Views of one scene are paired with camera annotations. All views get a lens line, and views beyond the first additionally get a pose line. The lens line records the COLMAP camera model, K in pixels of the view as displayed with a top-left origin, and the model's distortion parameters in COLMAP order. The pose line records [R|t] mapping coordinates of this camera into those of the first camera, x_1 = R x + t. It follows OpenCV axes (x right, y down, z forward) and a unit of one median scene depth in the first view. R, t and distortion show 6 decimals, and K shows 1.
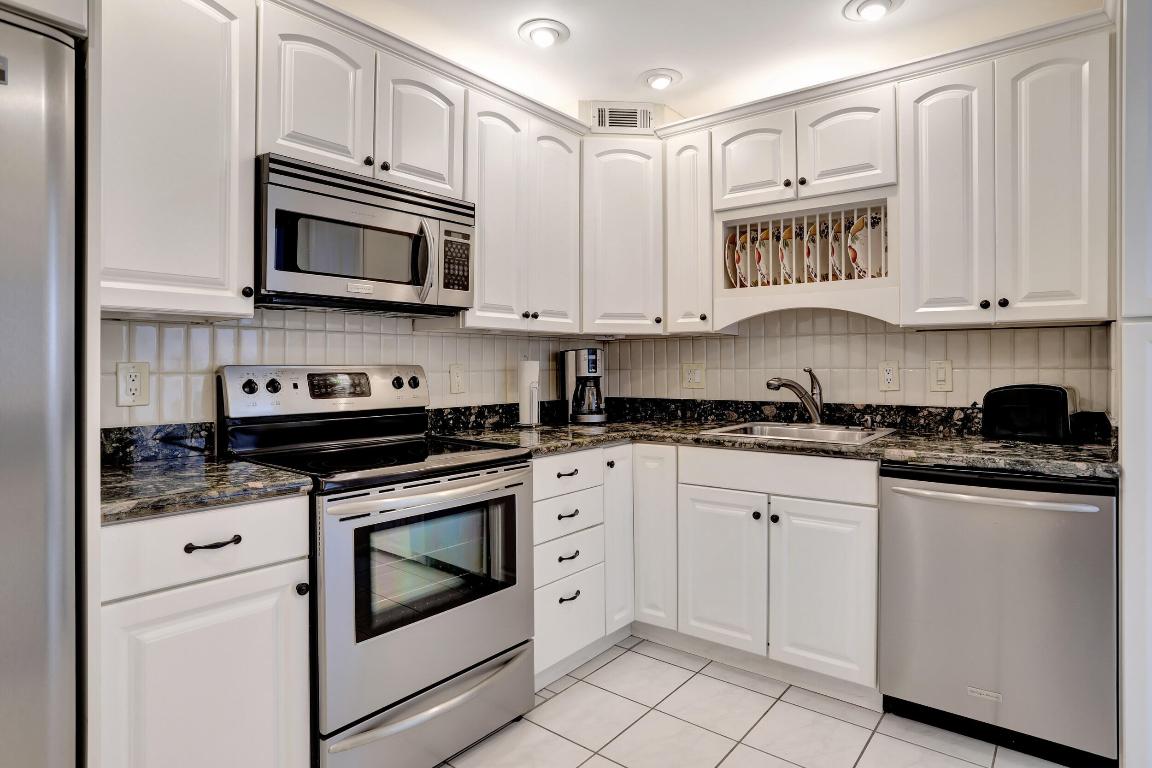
lens RADIAL K [[629.8, 0, 573.4], [0, 629.8, 368.5], [0, 0, 1]] dist [-0.068216, 0.038449]
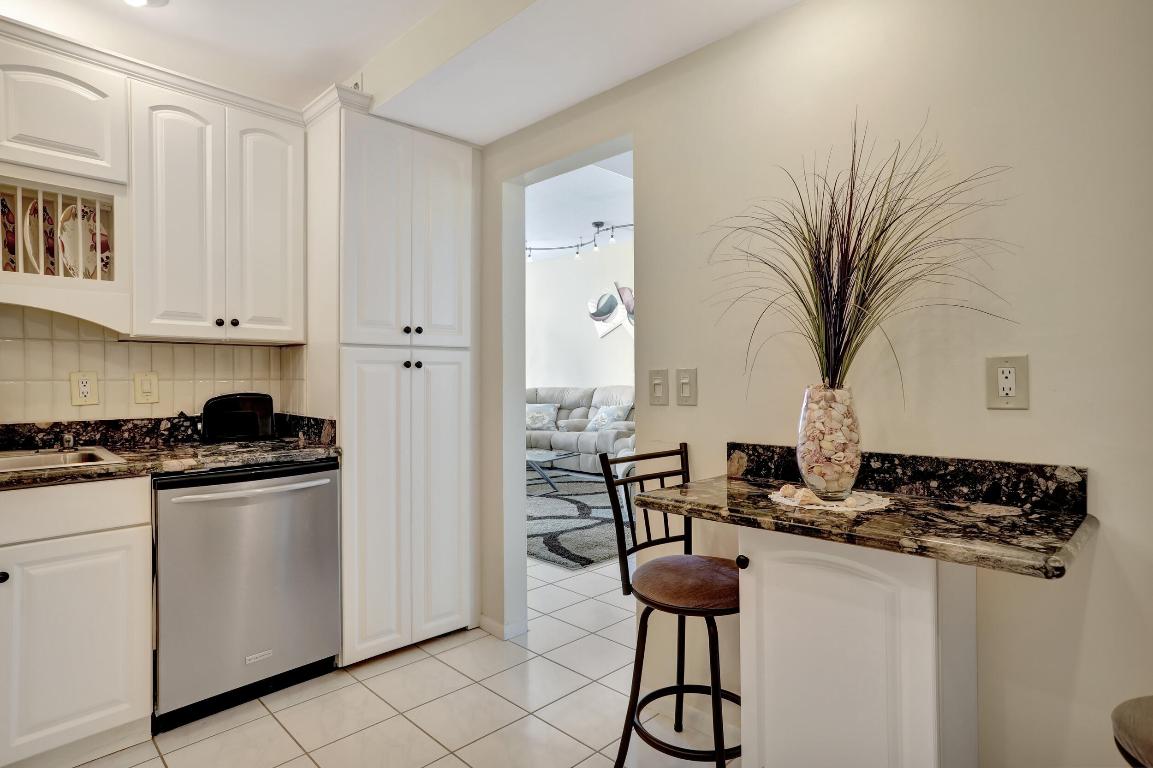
lens RADIAL K [[622.7, 0, 577.4], [0, 622.7, 385.0], [0, 0, 1]] dist [-0.028280, 0.034285]
pose [[0.105238, -0.009076, 0.994406, -0.360173], [0.006508, 0.999943, 0.008438, 0.004439], [-0.994426, 0.005583, 0.105291, 0.219097]]
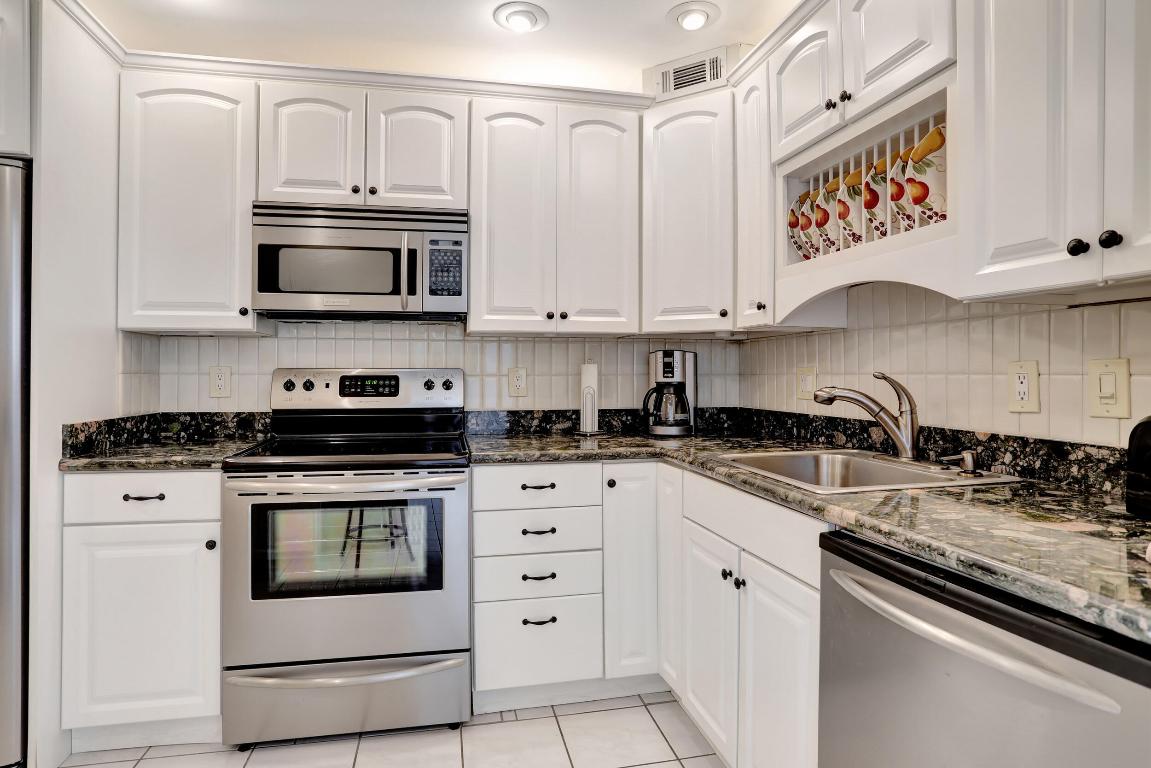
lens RADIAL K [[629.2, 0, 572.9], [0, 629.2, 368.5], [0, 0, 1]] dist [-0.068216, 0.038449]
pose [[0.776825, -0.000421, -0.629717, 0.622716], [-0.004758, 0.999967, -0.006537, 0.000499], [0.629699, 0.008074, 0.776797, 0.326152]]
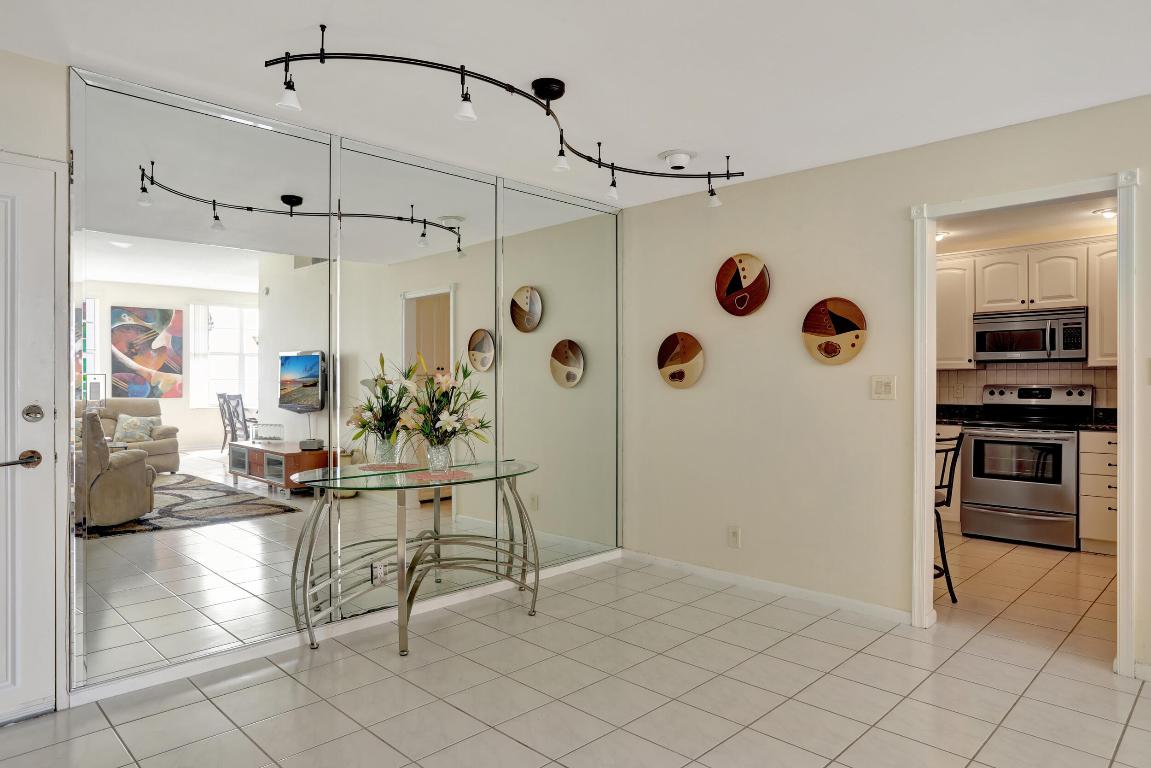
lens RADIAL K [[703.0, 0, 571.1], [0, 703.0, 381.6], [0, 0, 1]] dist [-0.060947, 0.054953]
pose [[-0.106777, 0.006806, -0.994260, 2.287702], [0.001373, 0.999977, 0.006698, -0.035906], [0.994282, -0.000650, -0.106783, -0.426417]]
